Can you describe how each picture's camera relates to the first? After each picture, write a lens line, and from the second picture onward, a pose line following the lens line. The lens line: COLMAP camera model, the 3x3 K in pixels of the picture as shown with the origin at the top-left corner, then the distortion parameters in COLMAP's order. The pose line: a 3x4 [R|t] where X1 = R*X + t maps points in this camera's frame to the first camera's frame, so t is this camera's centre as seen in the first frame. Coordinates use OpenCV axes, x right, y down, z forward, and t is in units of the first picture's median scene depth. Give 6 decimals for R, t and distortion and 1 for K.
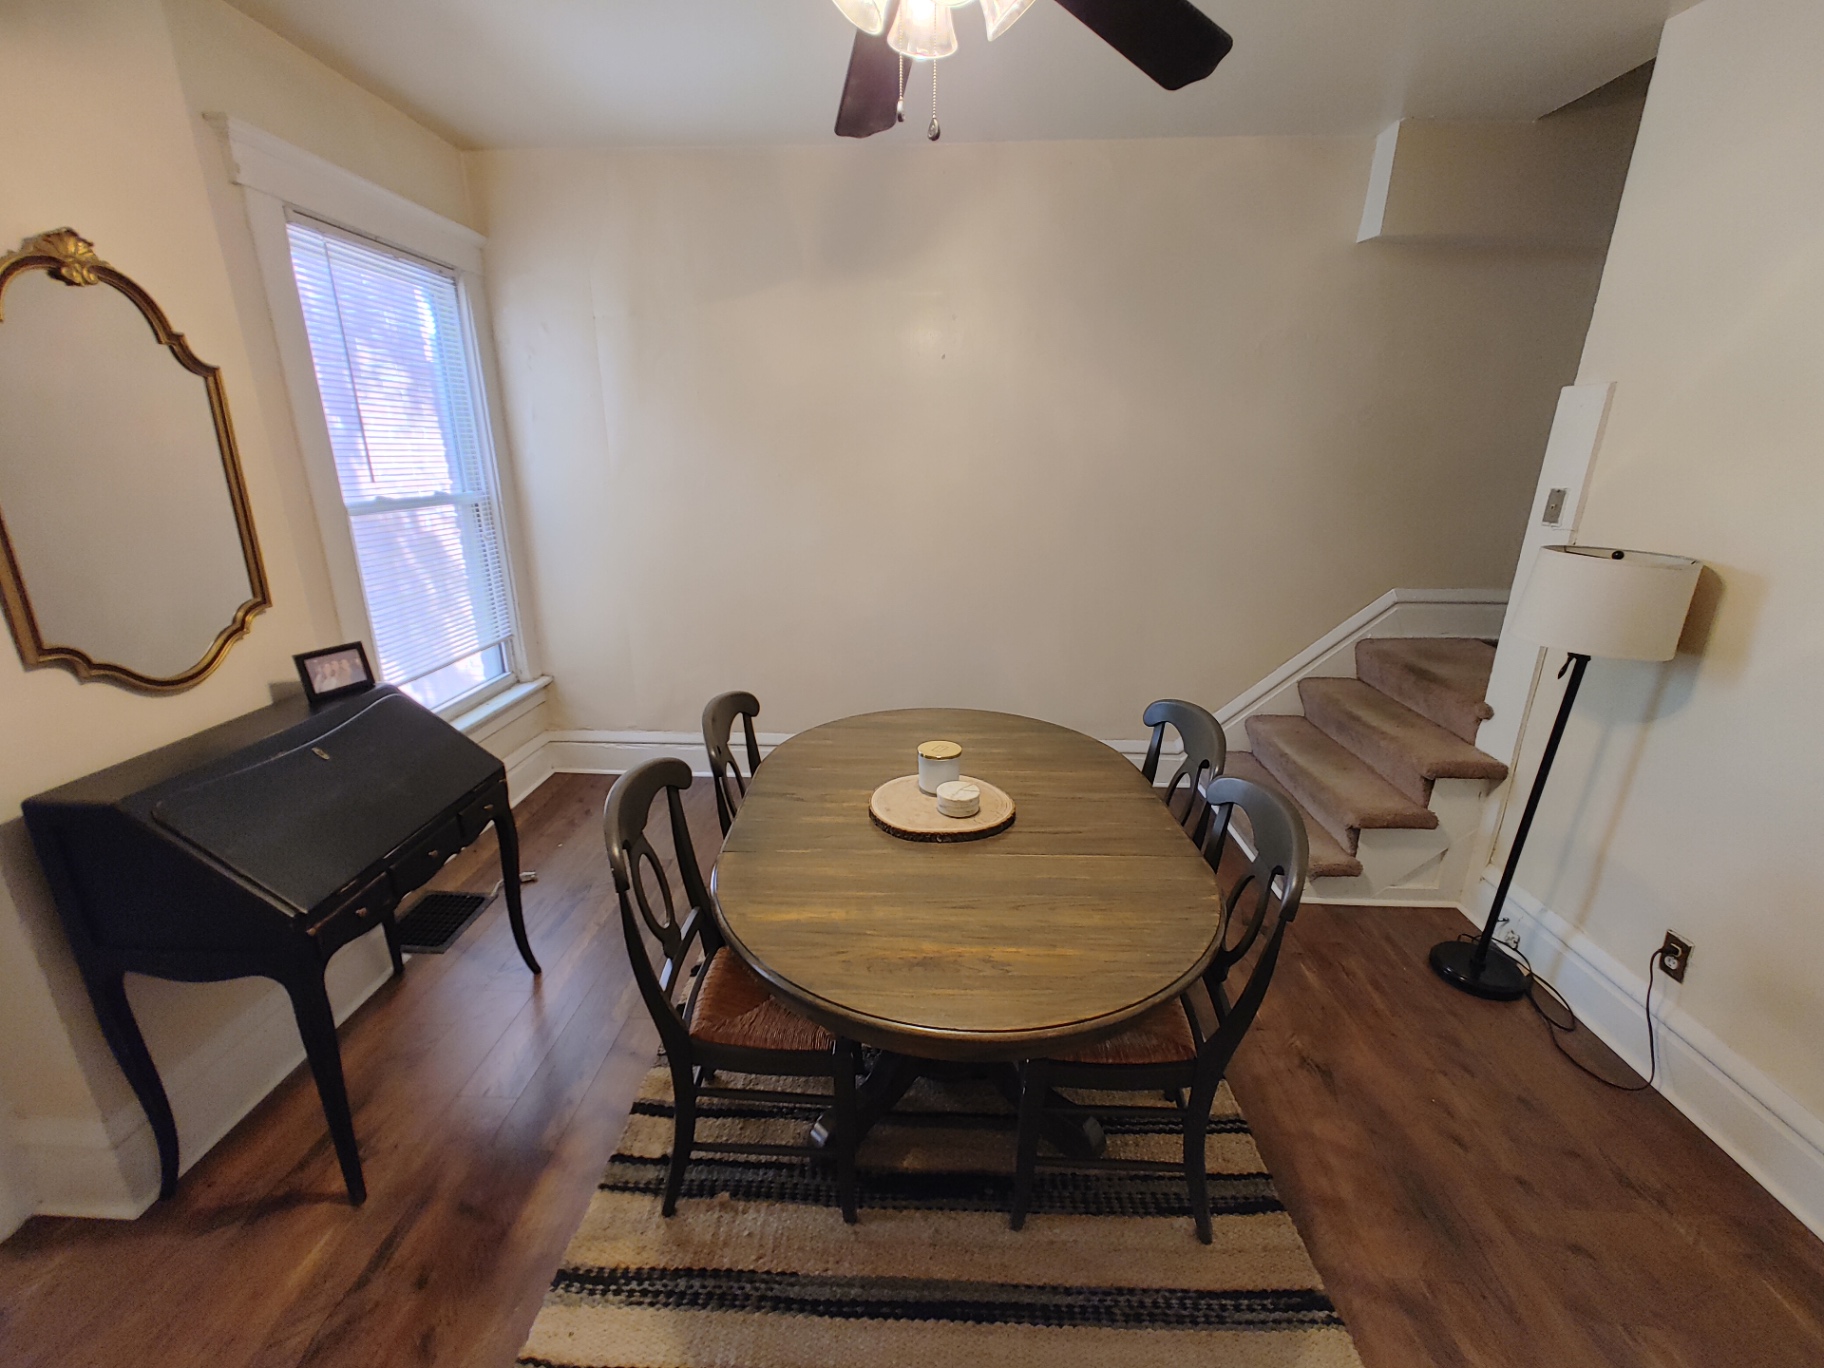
lens RADIAL K [[773.2, 0, 908.6], [0, 773.2, 690.8], [0, 0, 1]] dist [0.004948, 0.000525]
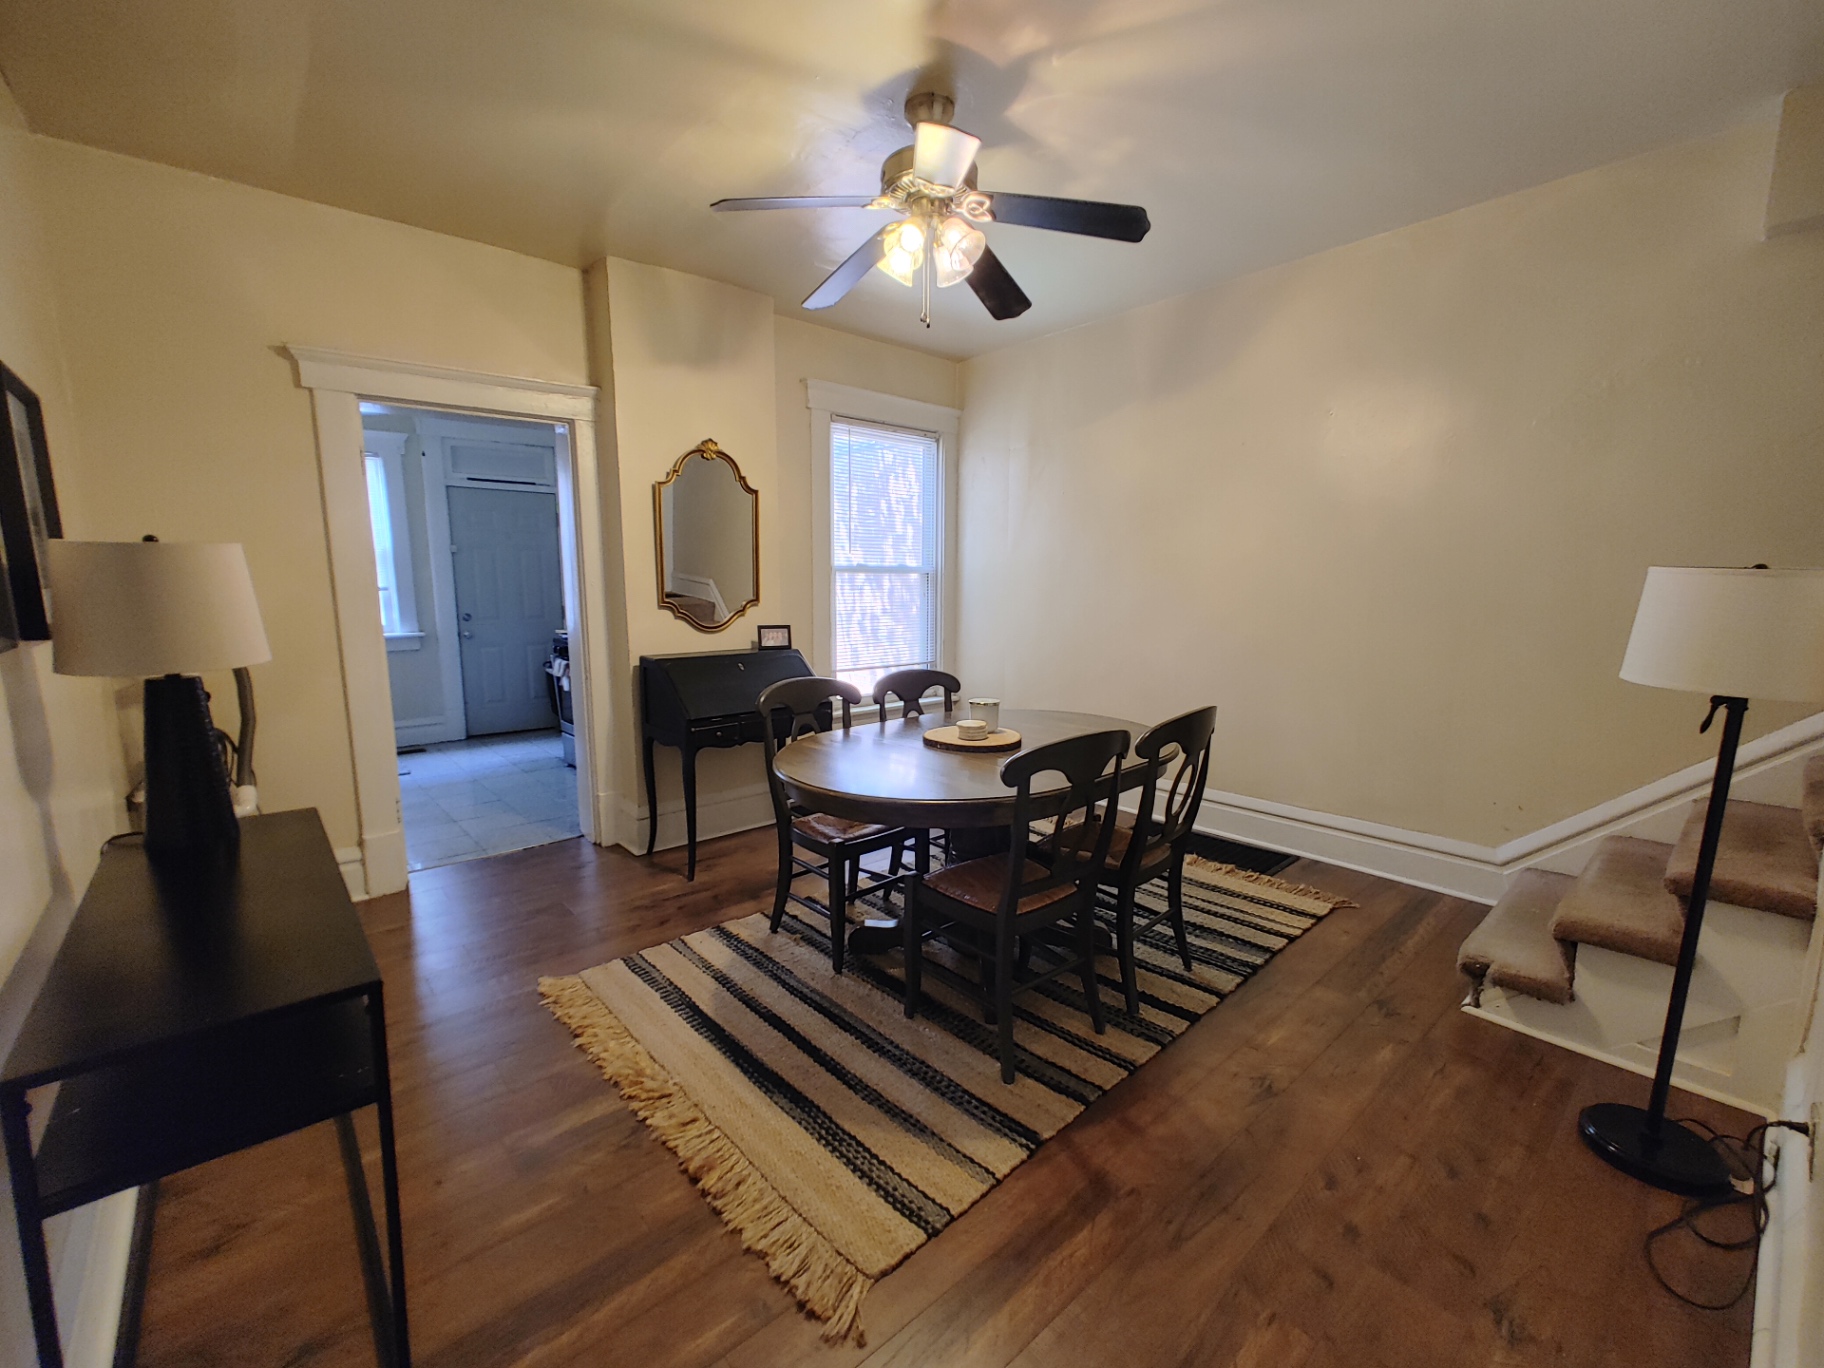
lens RADIAL K [[773.2, 0, 906.9], [0, 773.2, 683.0], [0, 0, 1]] dist [0.004948, 0.000525]
pose [[0.693486, 0.089423, -0.714899, 0.988162], [-0.213974, 0.973059, -0.085850, 0.202915], [0.687962, 0.212506, 0.693937, -0.097921]]
